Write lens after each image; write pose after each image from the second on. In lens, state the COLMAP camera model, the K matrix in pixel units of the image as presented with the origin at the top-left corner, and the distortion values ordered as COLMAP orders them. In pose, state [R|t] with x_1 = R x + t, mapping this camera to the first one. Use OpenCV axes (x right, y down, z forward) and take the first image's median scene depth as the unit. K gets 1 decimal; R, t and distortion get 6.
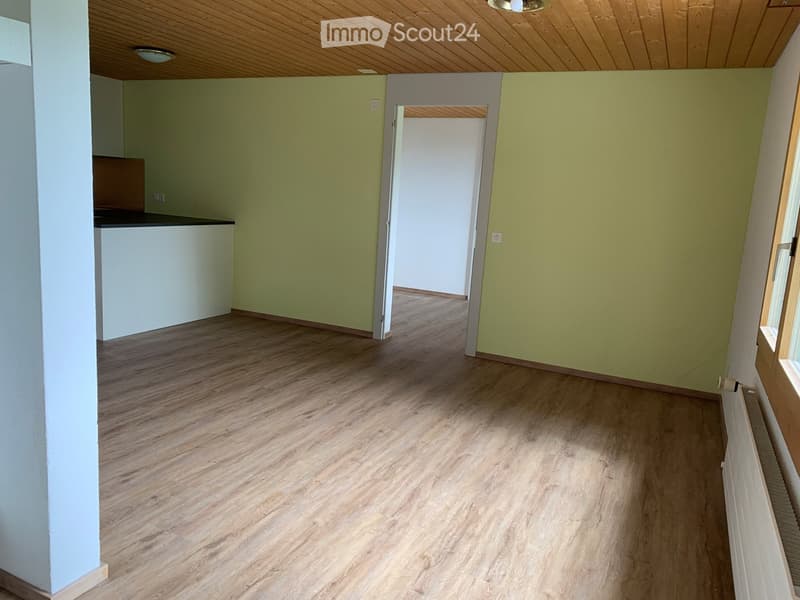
lens RADIAL K [[611.6, 0, 400.0], [0, 611.6, 300.0], [0, 0, 1]] dist [0.046345, -0.067353]
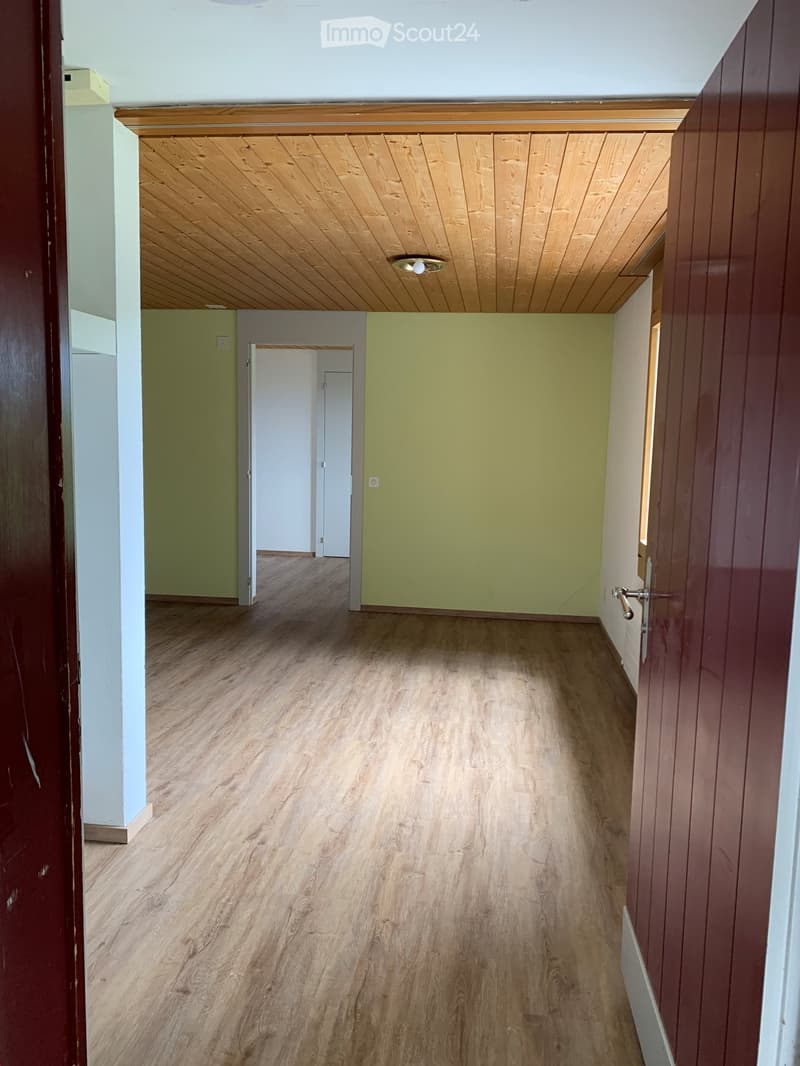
lens RADIAL K [[805.6, 0, 411.6], [0, 805.6, 536.1], [0, 0, 1]] dist [0.142712, -0.305402]
pose [[0.946245, -0.079711, 0.313474, -0.285761], [0.092395, 0.995388, -0.025790, 0.029374], [-0.309972, 0.053367, 0.949247, -0.316207]]
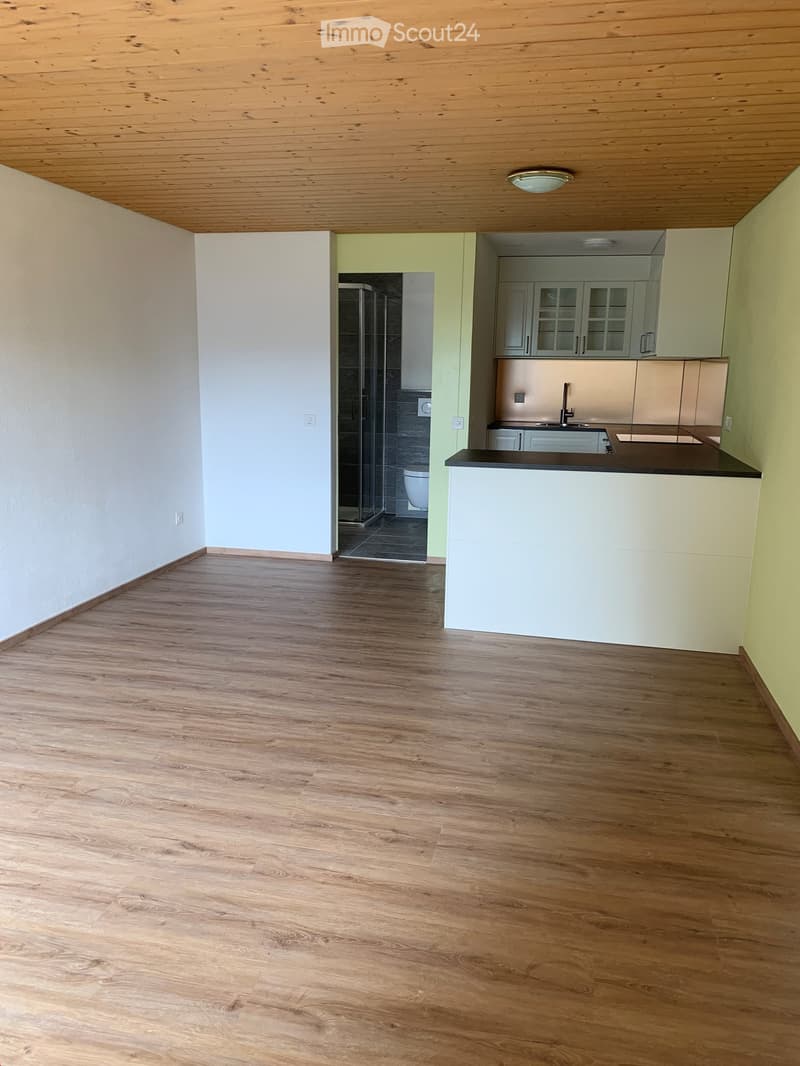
lens RADIAL K [[807.3, 0, 400.0], [0, 807.3, 533.0], [0, 0, 1]] dist [0.003578, -0.004783]
pose [[0.223011, 0.135785, -0.965313, 0.547796], [-0.171796, 0.980227, 0.098194, -0.179084], [0.959558, 0.143939, 0.241929, 1.085172]]
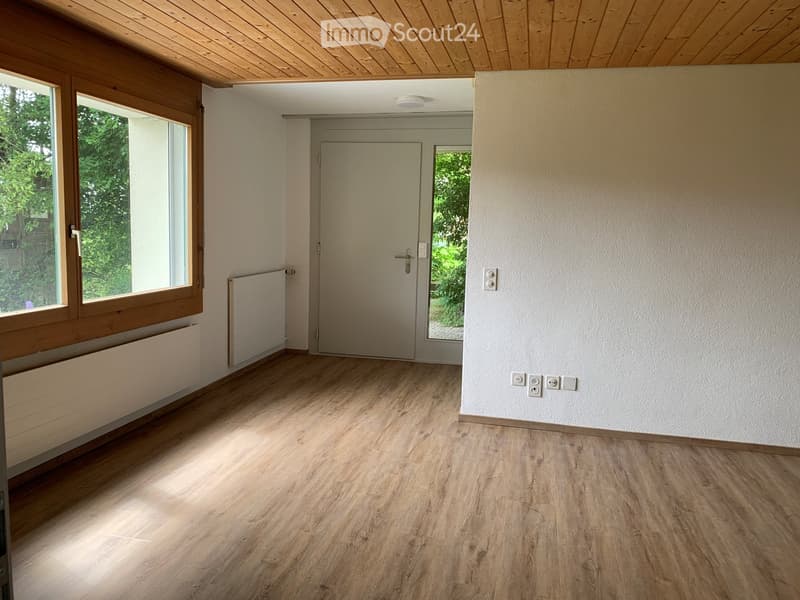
lens RADIAL K [[611.6, 0, 400.0], [0, 611.6, 300.0], [0, 0, 1]] dist [0.046345, -0.067353]
pose [[-0.971885, -0.067690, -0.225518, 0.123763], [-0.130556, 0.951990, 0.276893, -0.293267], [0.195948, 0.298551, -0.934062, 1.720488]]
